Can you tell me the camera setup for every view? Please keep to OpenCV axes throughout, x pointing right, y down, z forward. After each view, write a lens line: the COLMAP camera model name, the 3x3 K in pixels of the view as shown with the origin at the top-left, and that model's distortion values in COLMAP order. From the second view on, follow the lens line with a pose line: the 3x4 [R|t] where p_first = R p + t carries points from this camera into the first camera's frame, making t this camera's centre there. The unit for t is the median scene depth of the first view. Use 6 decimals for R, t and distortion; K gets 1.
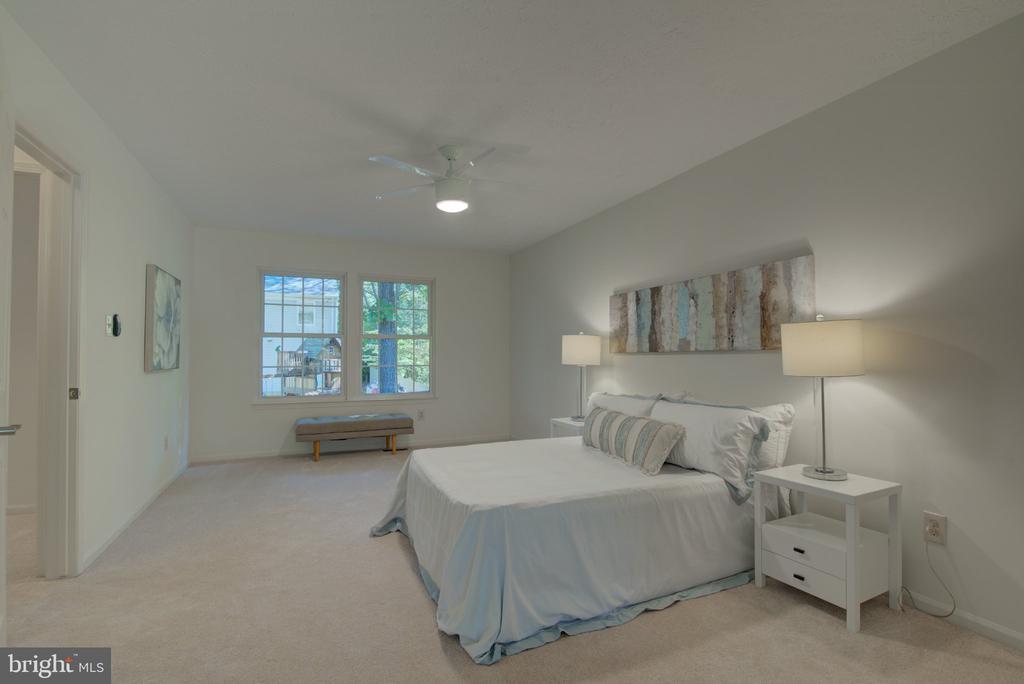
lens RADIAL K [[468.3, 0, 513.7], [0, 468.3, 346.2], [0, 0, 1]] dist [-0.005014, -0.000518]
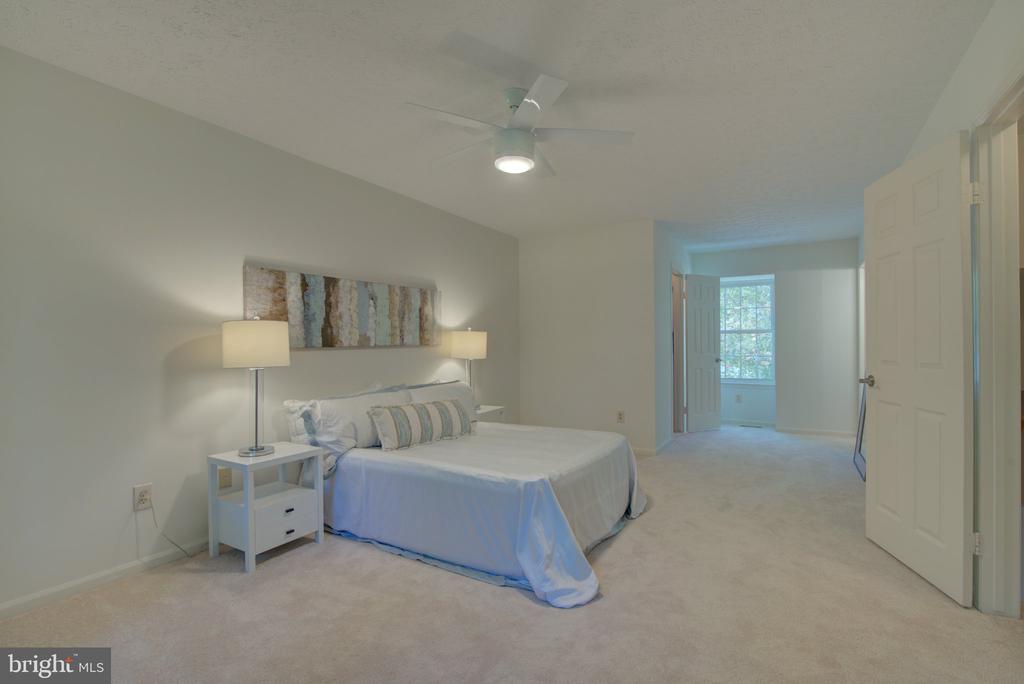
lens RADIAL K [[468.3, 0, 513.2], [0, 468.3, 341.2], [0, 0, 1]] dist [-0.005014, -0.000518]
pose [[-0.567570, -0.004584, 0.823312, -0.726811], [-0.021236, 0.999733, -0.009074, 0.001376], [-0.823051, -0.022634, -0.567516, 1.330454]]
